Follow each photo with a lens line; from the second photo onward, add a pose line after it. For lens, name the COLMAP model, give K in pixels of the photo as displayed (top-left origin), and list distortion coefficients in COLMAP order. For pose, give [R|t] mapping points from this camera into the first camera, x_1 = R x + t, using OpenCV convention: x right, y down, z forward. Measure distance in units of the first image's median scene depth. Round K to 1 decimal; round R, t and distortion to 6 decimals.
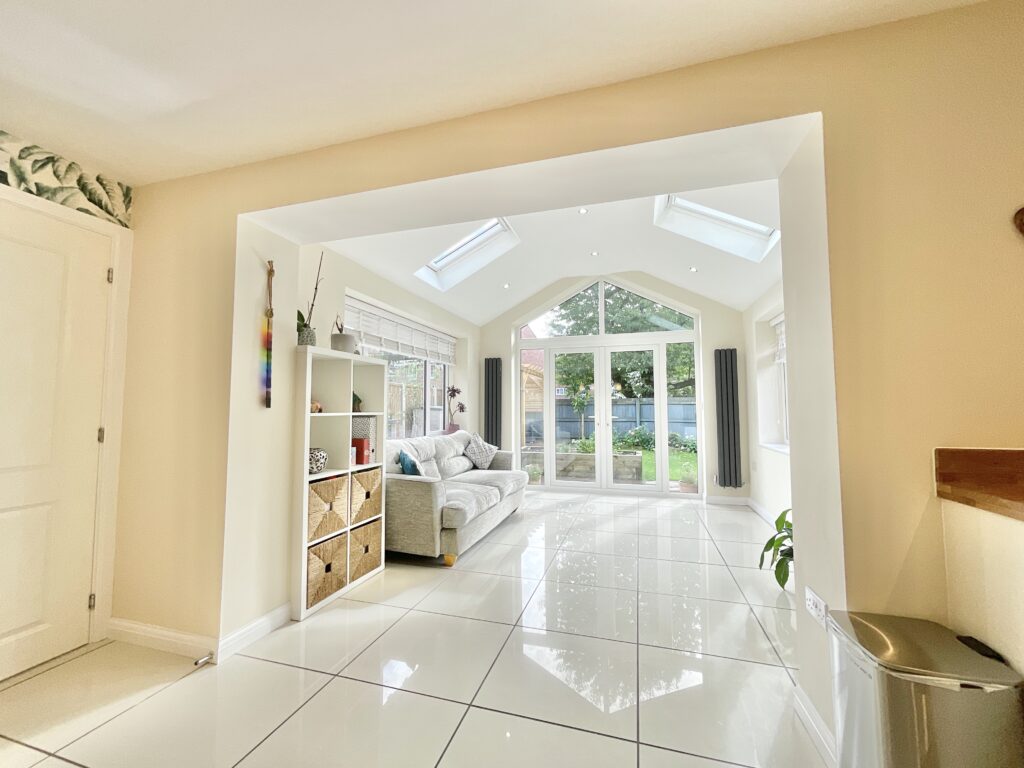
lens RADIAL K [[418.8, 0, 511.2], [0, 418.8, 382.6], [0, 0, 1]] dist [-0.001683, -0.000475]
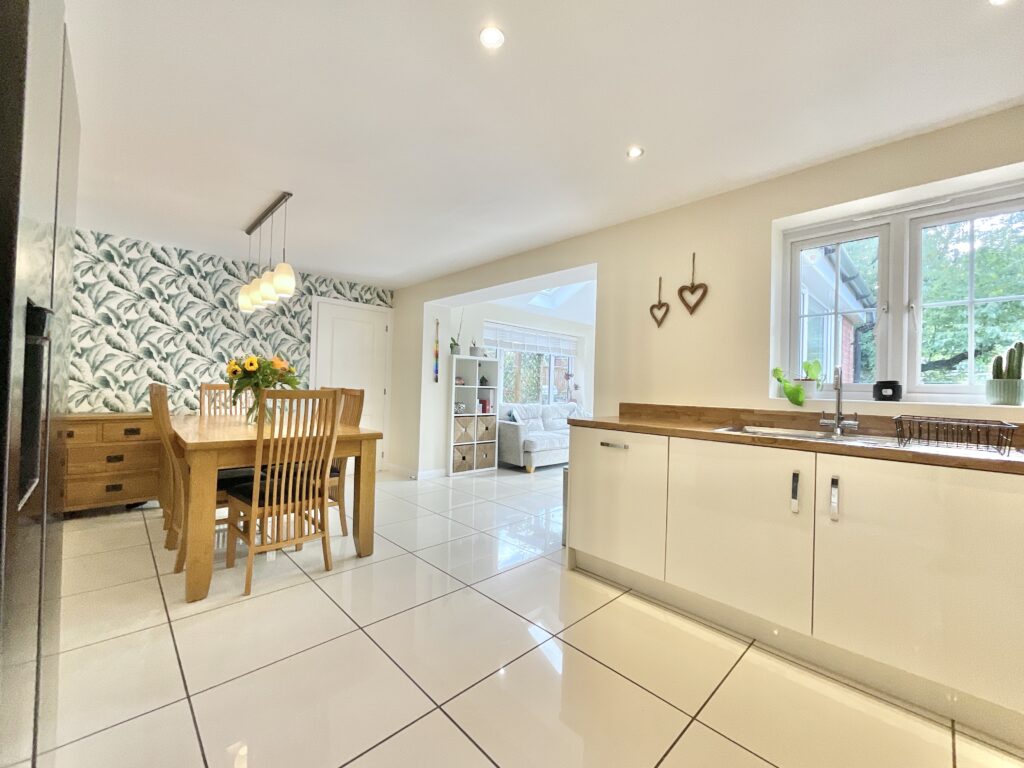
lens RADIAL K [[418.8, 0, 514.4], [0, 418.8, 380.4], [0, 0, 1]] dist [-0.001683, -0.000475]
pose [[0.875572, 0.017690, -0.482763, 0.752116], [0.000574, 0.999290, 0.037659, -0.031941], [0.483086, -0.033250, 0.874941, -0.678867]]
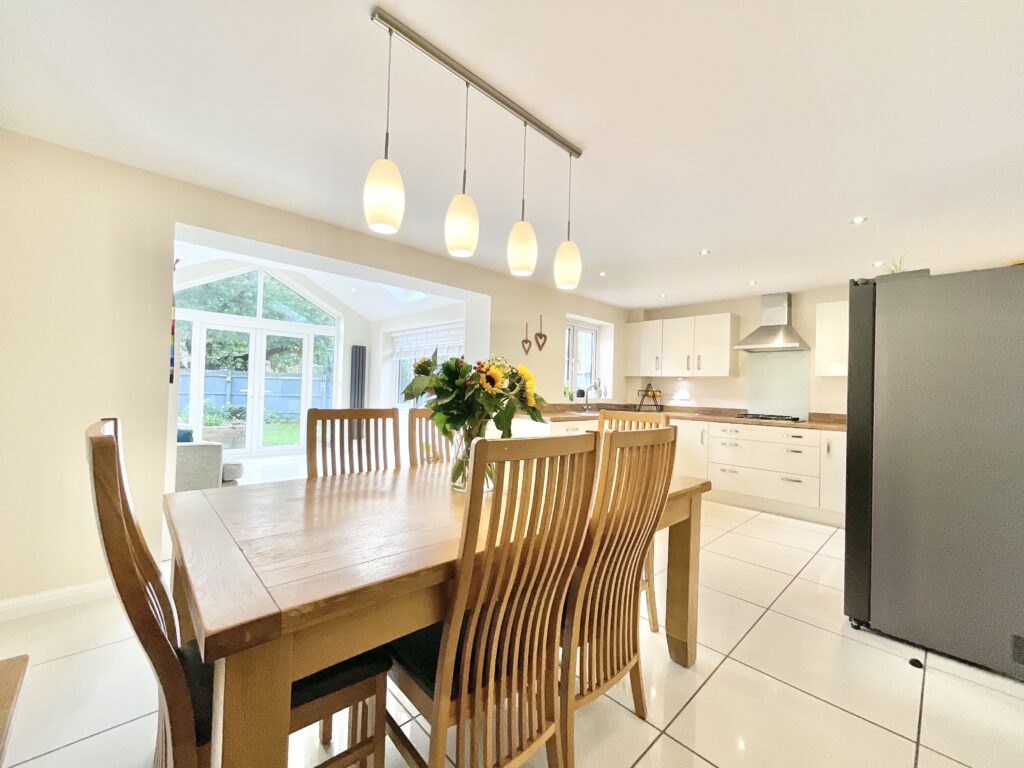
lens RADIAL K [[418.8, 0, 508.5], [0, 418.8, 385.5], [0, 0, 1]] dist [-0.001683, -0.000475]
pose [[0.499001, 0.024084, 0.866267, -0.925238], [-0.086335, 0.996022, 0.022041, -0.034310], [-0.862290, -0.085788, 0.499095, -0.356818]]
